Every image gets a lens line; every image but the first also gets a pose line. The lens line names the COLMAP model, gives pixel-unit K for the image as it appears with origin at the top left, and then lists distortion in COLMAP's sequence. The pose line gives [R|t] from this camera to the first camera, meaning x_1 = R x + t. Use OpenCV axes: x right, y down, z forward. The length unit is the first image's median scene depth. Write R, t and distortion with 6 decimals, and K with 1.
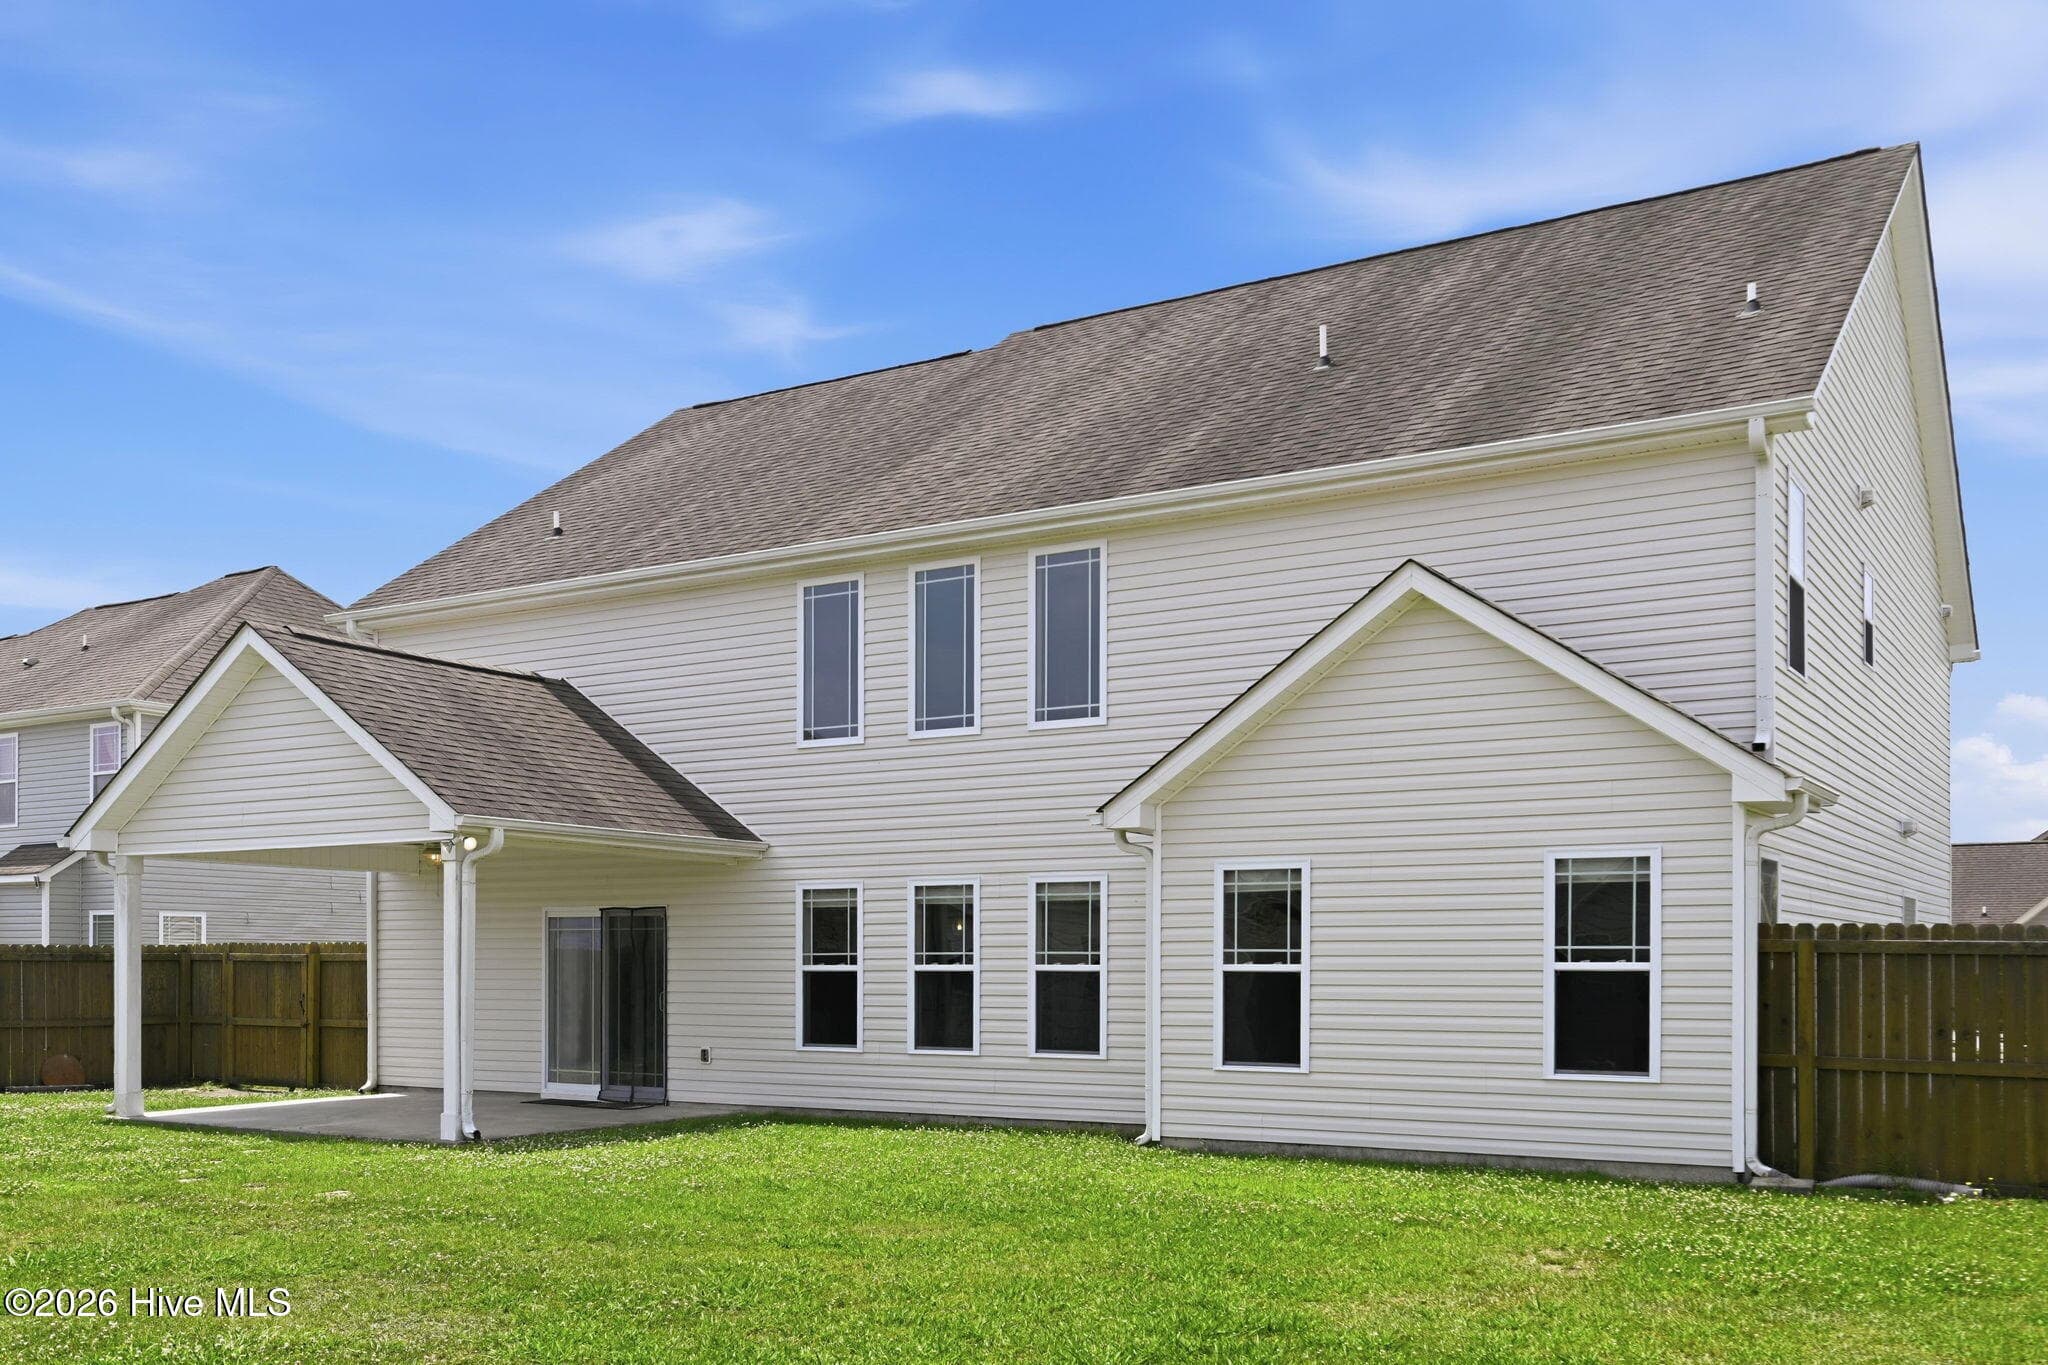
lens RADIAL K [[1874.9, 0, 1031.8], [0, 1874.9, 956.6], [0, 0, 1]] dist [-0.001347, -0.024484]
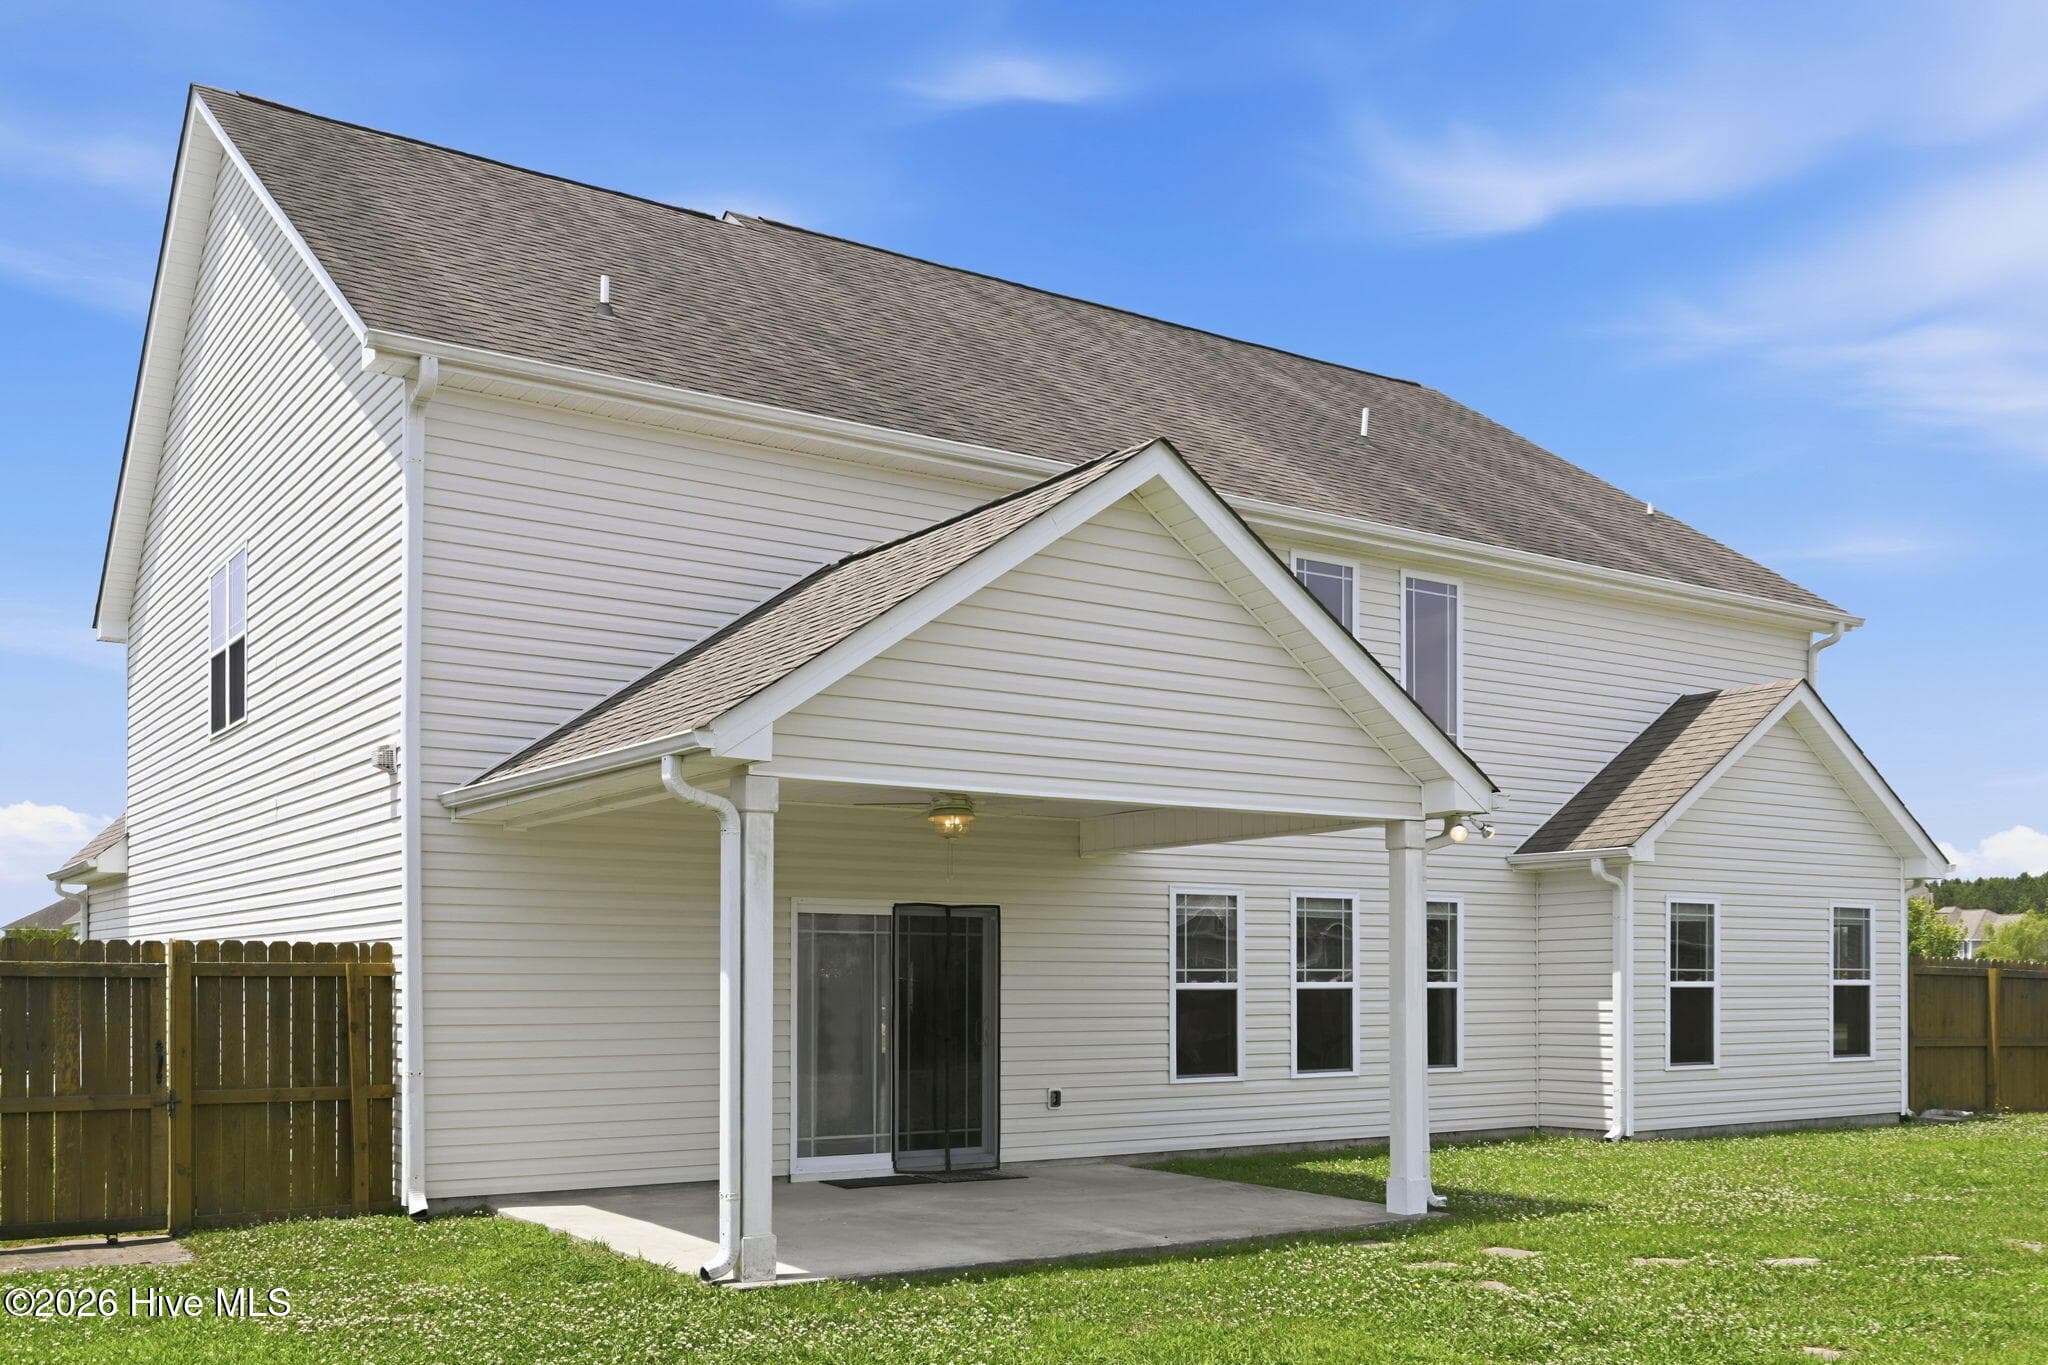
lens RADIAL K [[1874.9, 0, 1031.8], [0, 1874.9, 956.6], [0, 0, 1]] dist [-0.001347, -0.024484]
pose [[0.405452, 0.012149, 0.914036, -0.959513], [-0.002467, 0.999923, -0.012196, 0.003347], [-0.914113, 0.002690, 0.405450, 0.744208]]
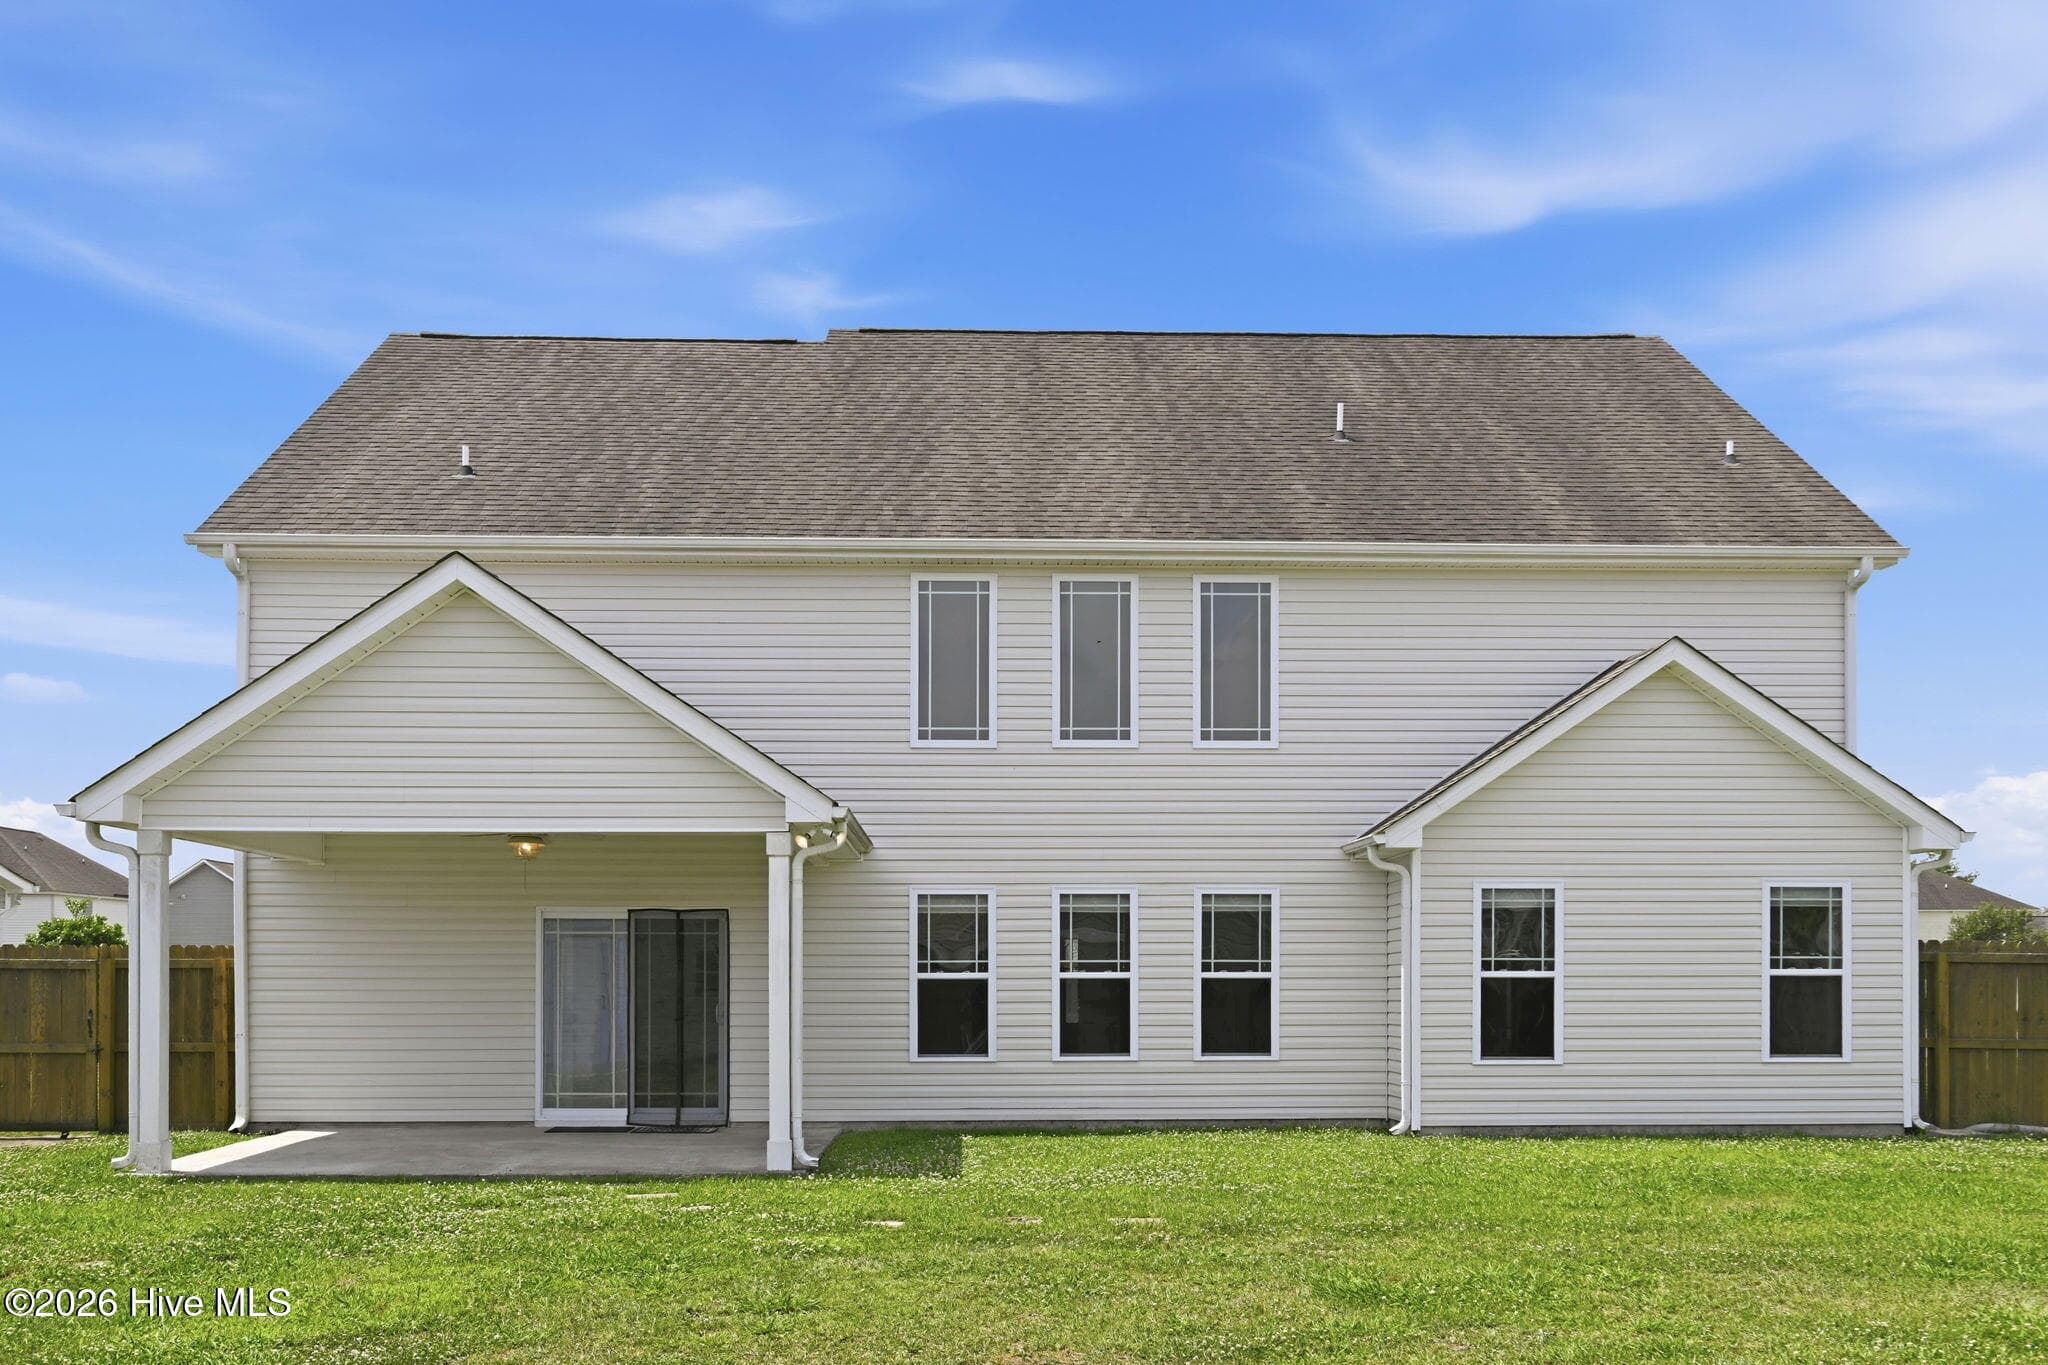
lens RADIAL K [[1874.9, 0, 1031.8], [0, 1874.9, 956.6], [0, 0, 1]] dist [-0.001347, -0.024484]
pose [[0.832889, 0.004246, 0.553423, -0.630298], [-0.001156, 0.999982, -0.005932, 0.001993], [-0.553438, 0.004301, 0.832879, 0.171854]]
